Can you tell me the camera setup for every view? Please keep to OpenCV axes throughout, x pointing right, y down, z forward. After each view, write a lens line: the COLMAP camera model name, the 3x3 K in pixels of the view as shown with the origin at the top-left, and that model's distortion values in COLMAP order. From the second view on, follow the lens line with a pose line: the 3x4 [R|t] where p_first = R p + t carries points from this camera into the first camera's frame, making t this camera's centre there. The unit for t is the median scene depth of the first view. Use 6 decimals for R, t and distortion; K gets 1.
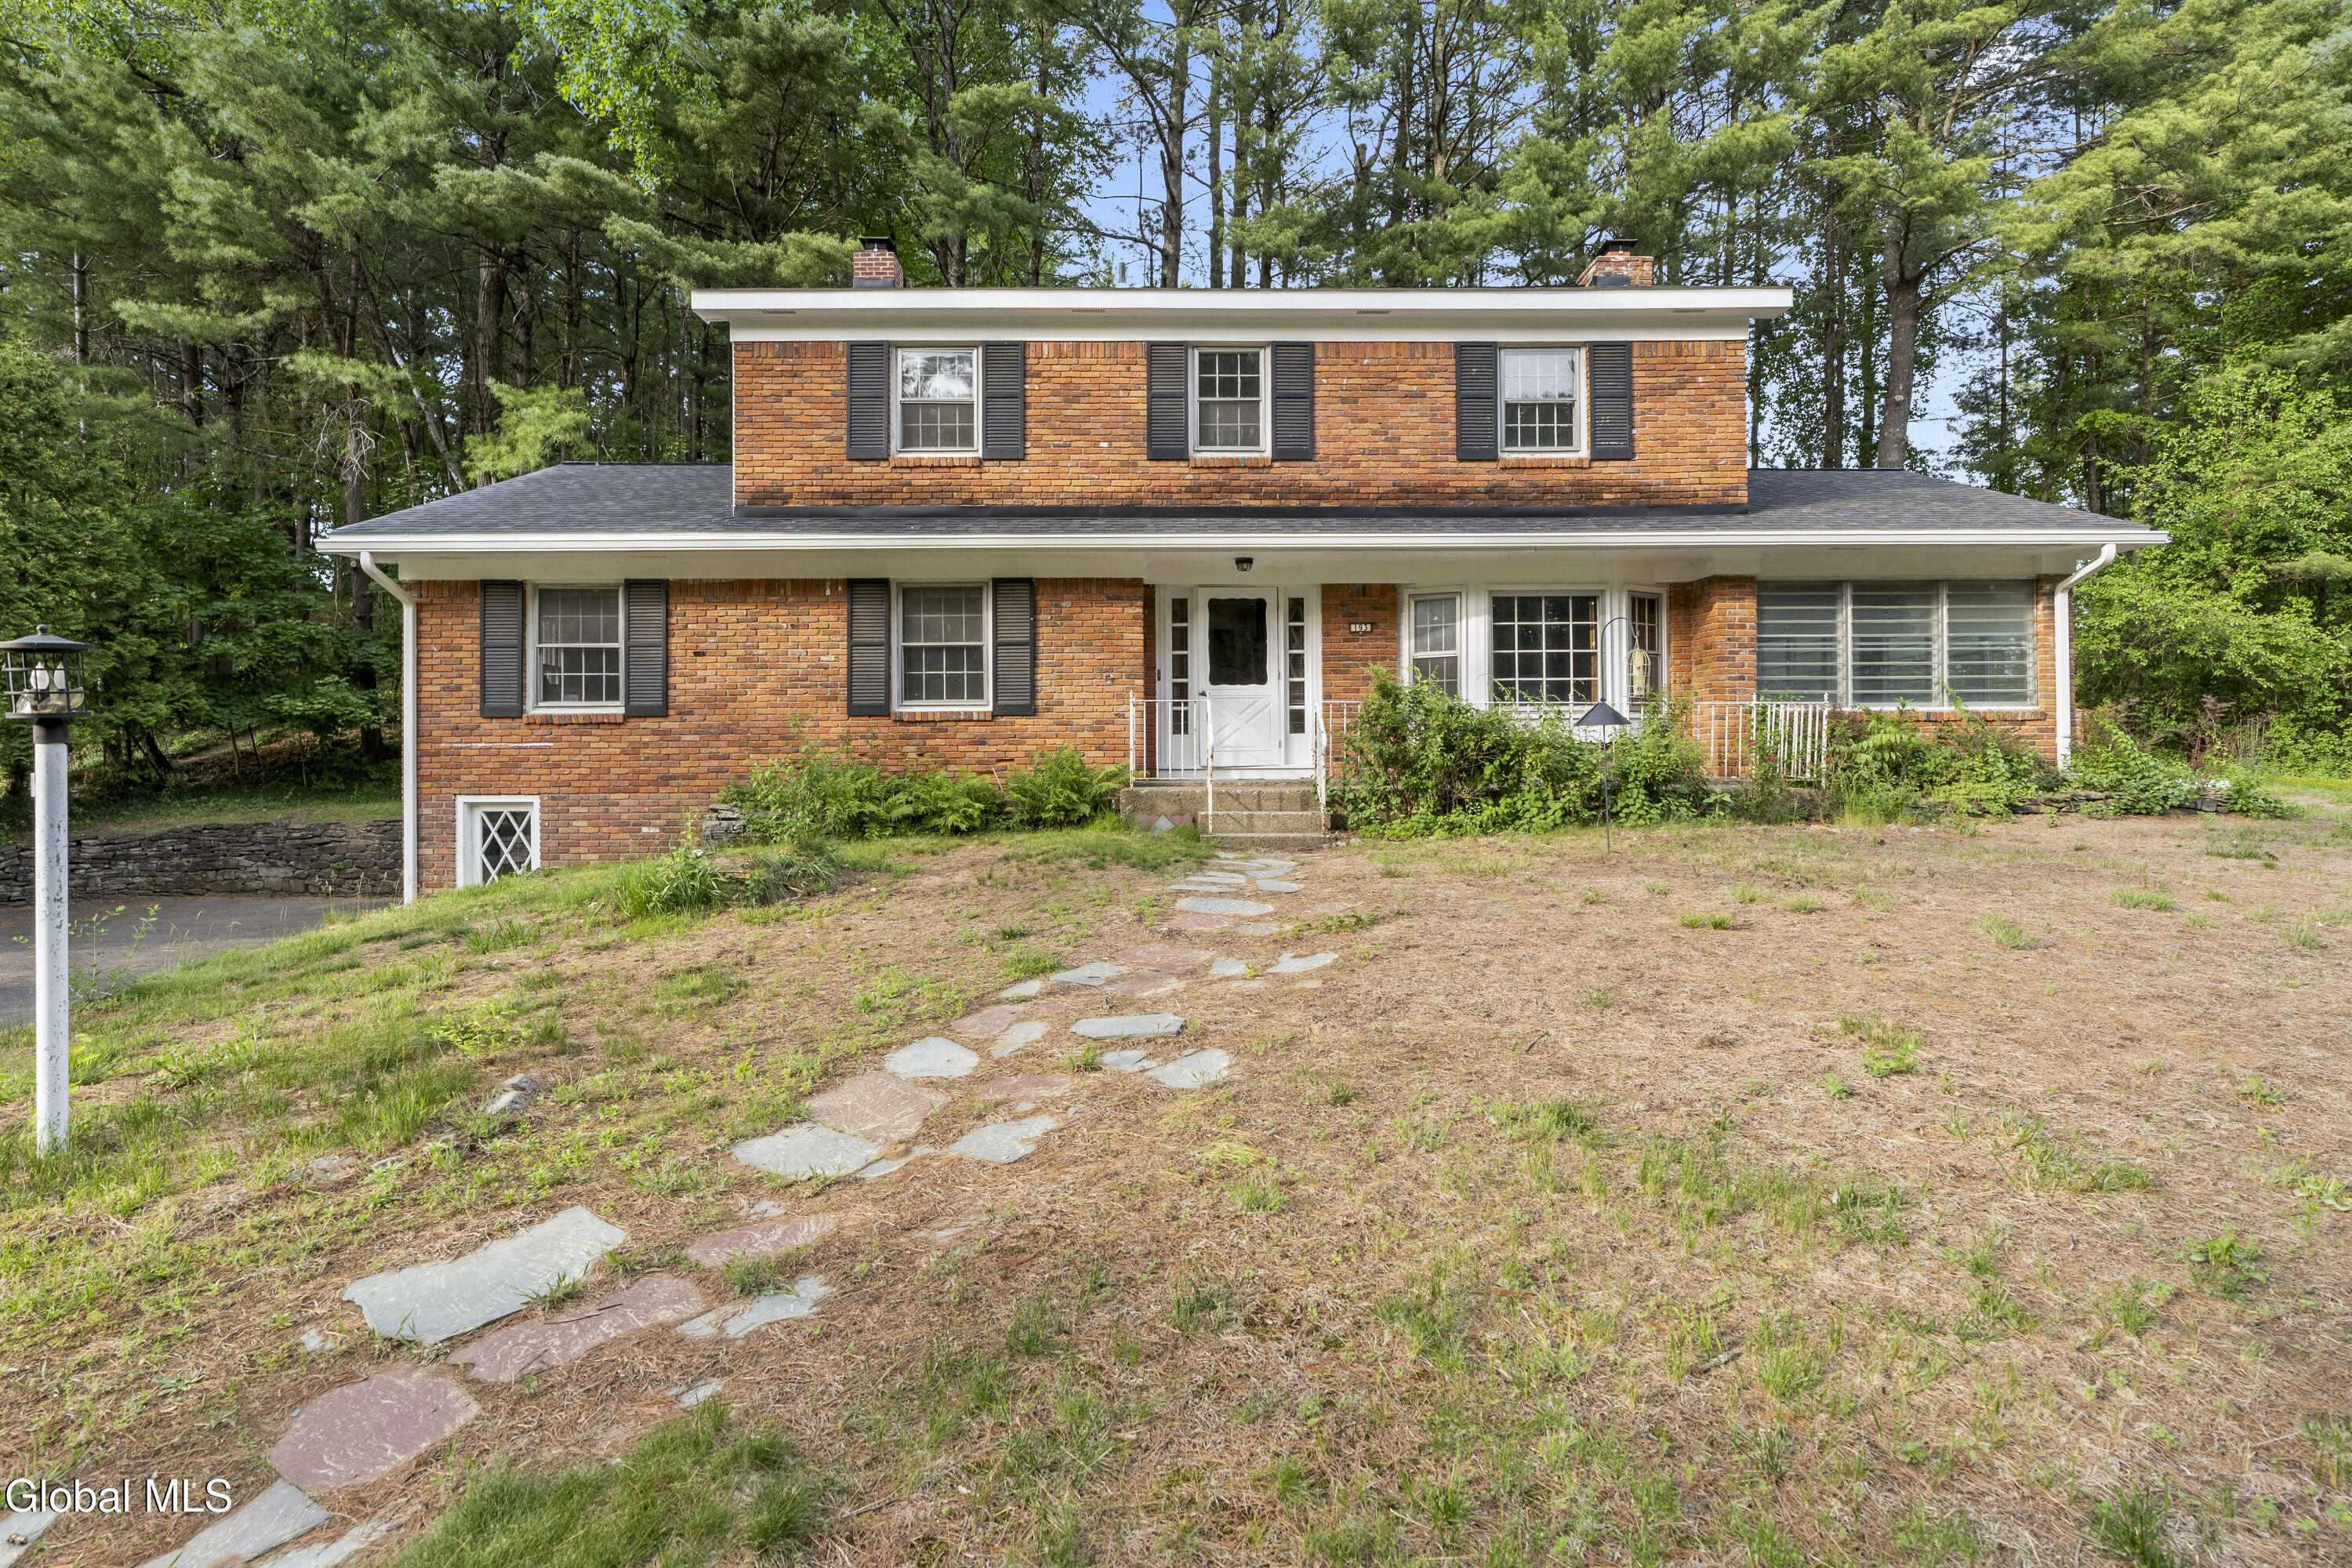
lens RADIAL K [[1134.6, 0, 1175.7], [0, 1134.6, 767.2], [0, 0, 1]] dist [-0.000598, -0.000069]
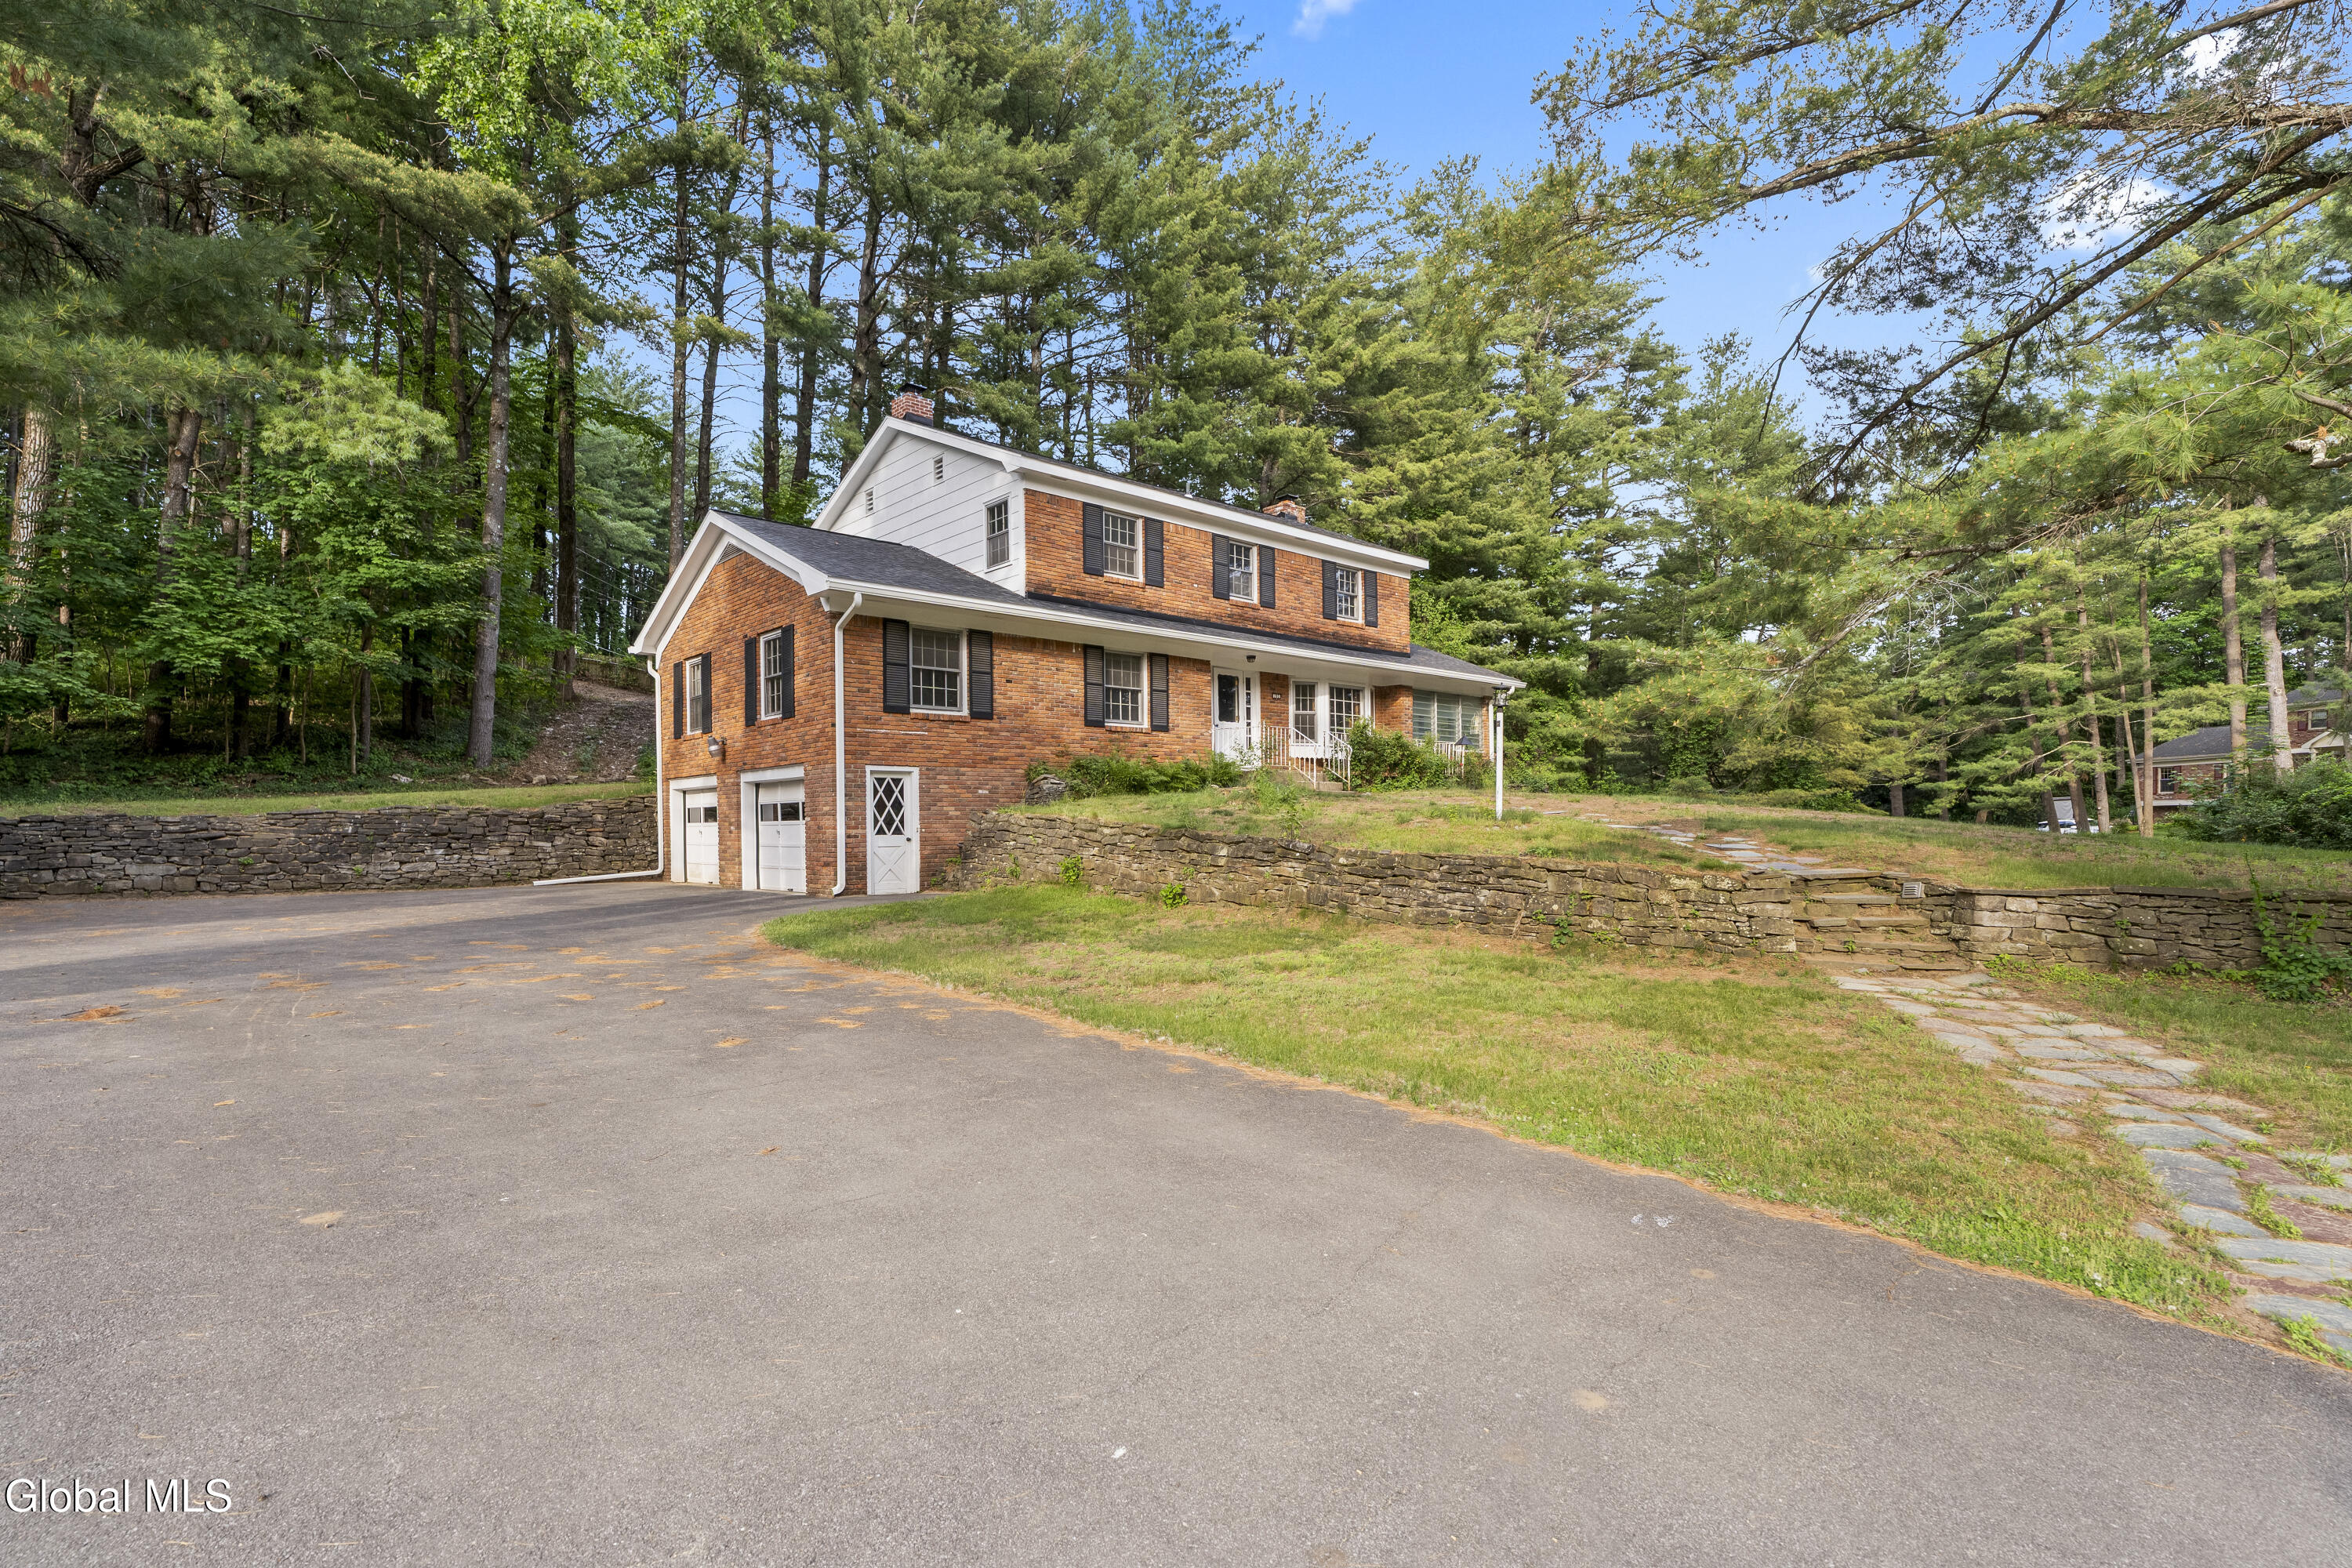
lens RADIAL K [[1110.1, 0, 1173.8], [0, 1110.1, 800.7], [0, 0, 1]] dist [-0.000168, 0.000003]
pose [[0.750908, 0.014579, 0.660246, -1.256100], [0.005255, 0.999593, -0.028048, 0.110133], [-0.660386, 0.024531, 0.750526, -0.302661]]
